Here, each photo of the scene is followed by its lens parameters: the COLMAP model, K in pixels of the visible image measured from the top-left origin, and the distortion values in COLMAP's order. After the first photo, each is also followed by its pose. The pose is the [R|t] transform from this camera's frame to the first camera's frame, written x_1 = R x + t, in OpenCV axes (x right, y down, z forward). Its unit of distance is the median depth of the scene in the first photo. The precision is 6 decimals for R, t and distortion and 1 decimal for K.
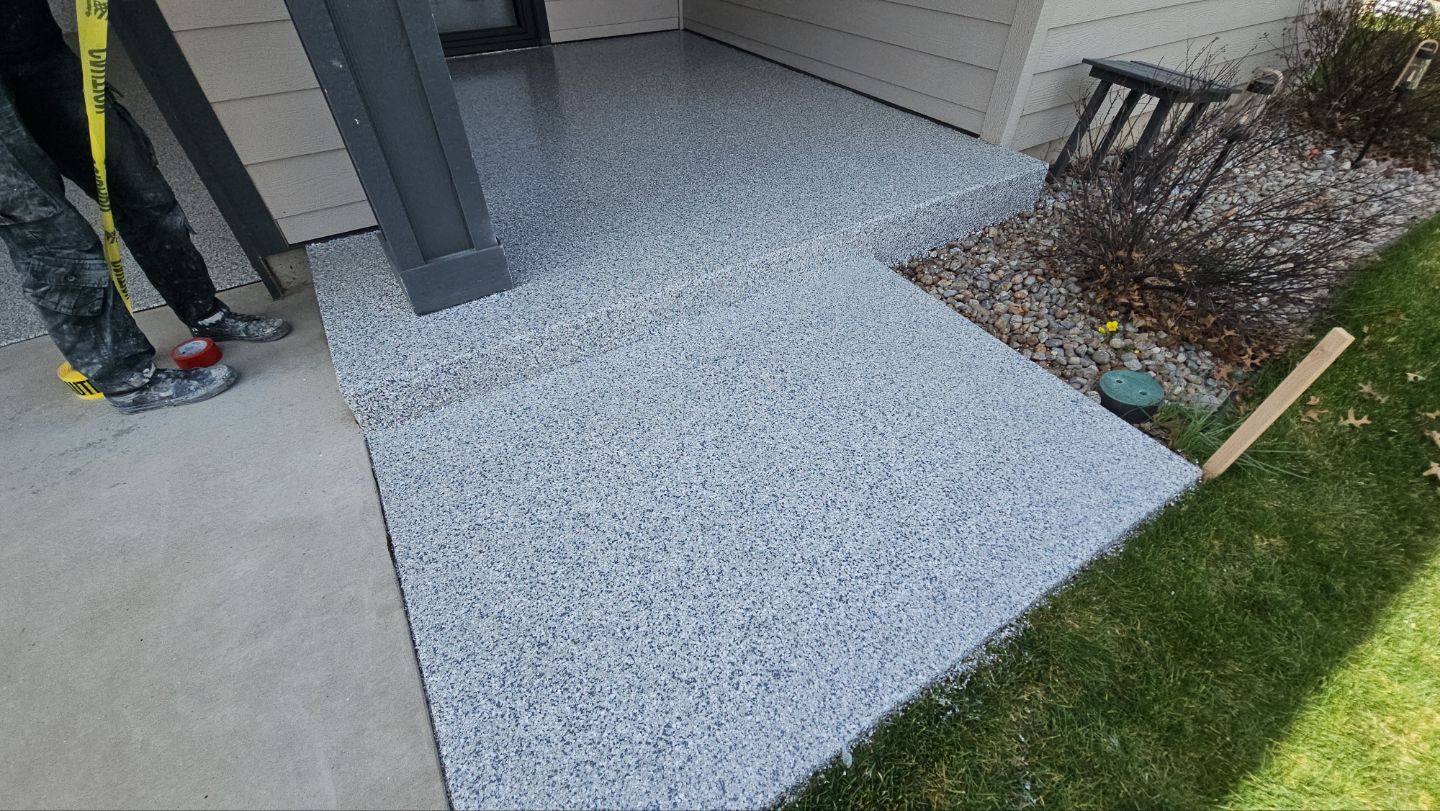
lens RADIAL K [[581.4, 0, 716.4], [0, 581.4, 400.8], [0, 0, 1]] dist [-0.004988, -0.000065]
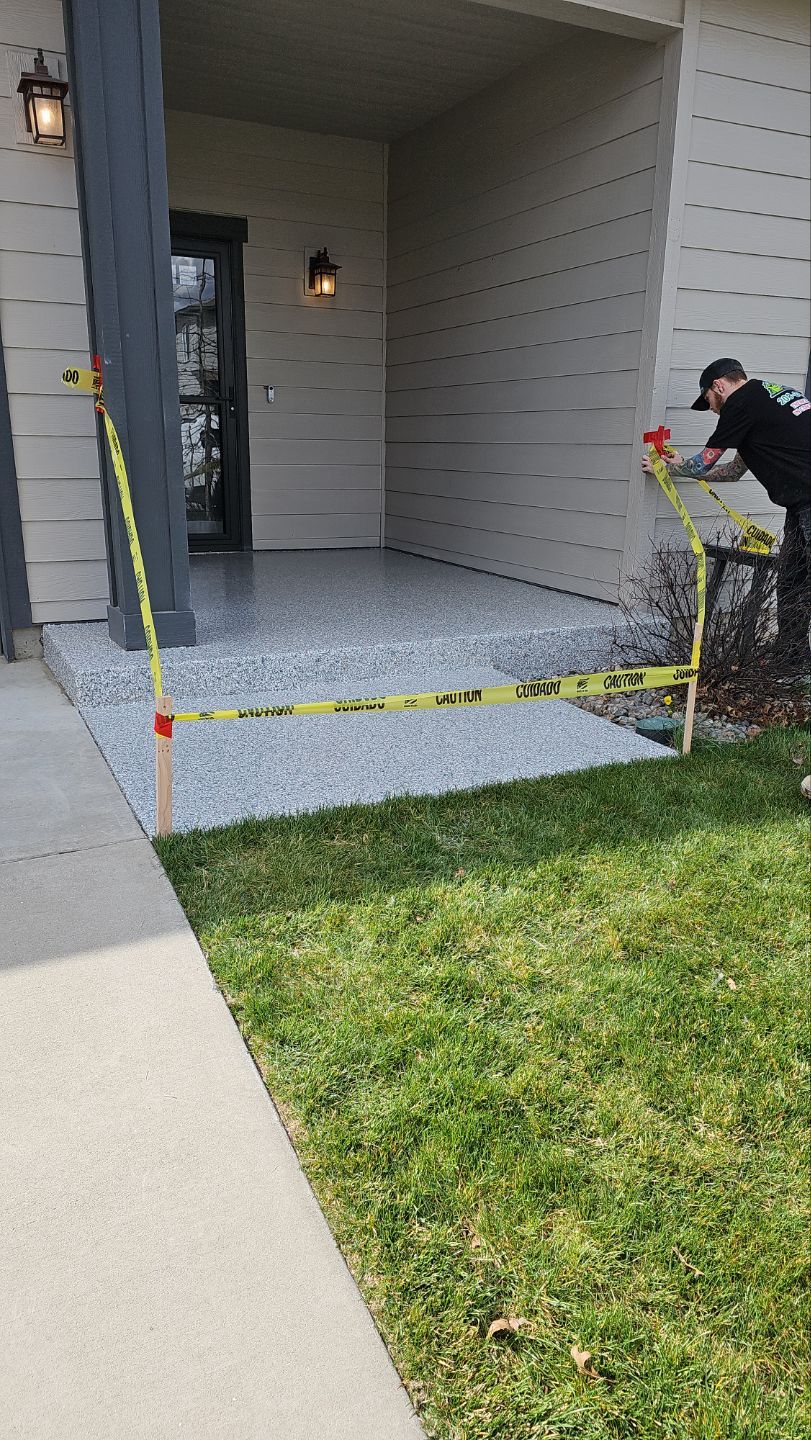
lens RADIAL K [[933.3, 0, 376.5], [0, 933.3, 721.3], [0, 0, 1]] dist [0.056875, -0.000162]
pose [[0.993324, 0.045947, -0.105809, 0.284058], [-0.087407, 0.898370, -0.430454, 0.804533], [0.075277, 0.436829, 0.896389, -0.781589]]
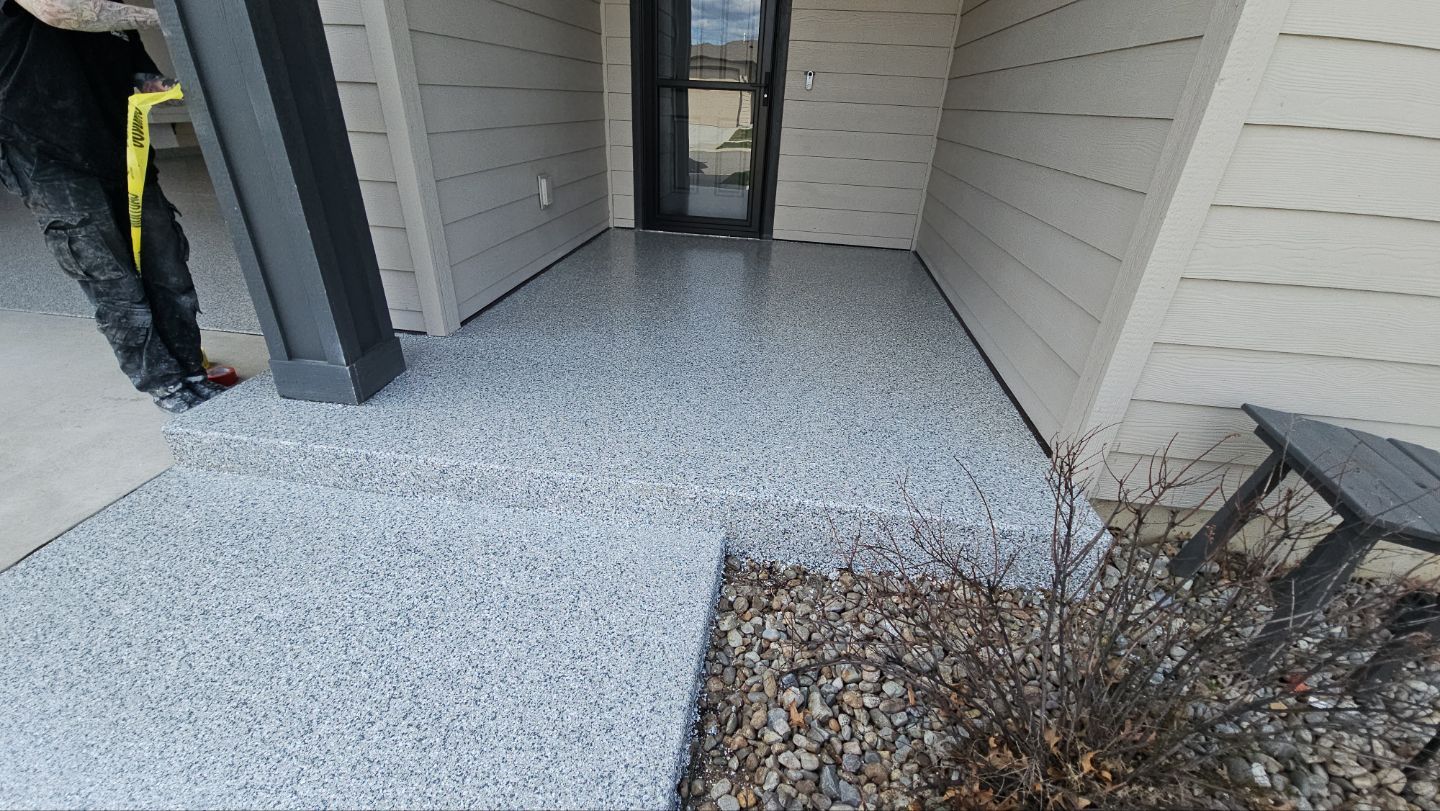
lens RADIAL K [[581.4, 0, 716.4], [0, 581.4, 400.8], [0, 0, 1]] dist [-0.004988, -0.000065]
pose [[0.768558, 0.328332, -0.549105, 0.734676], [-0.465560, 0.875711, -0.128001, -0.354989], [0.438831, 0.354018, 0.825893, 0.357108]]
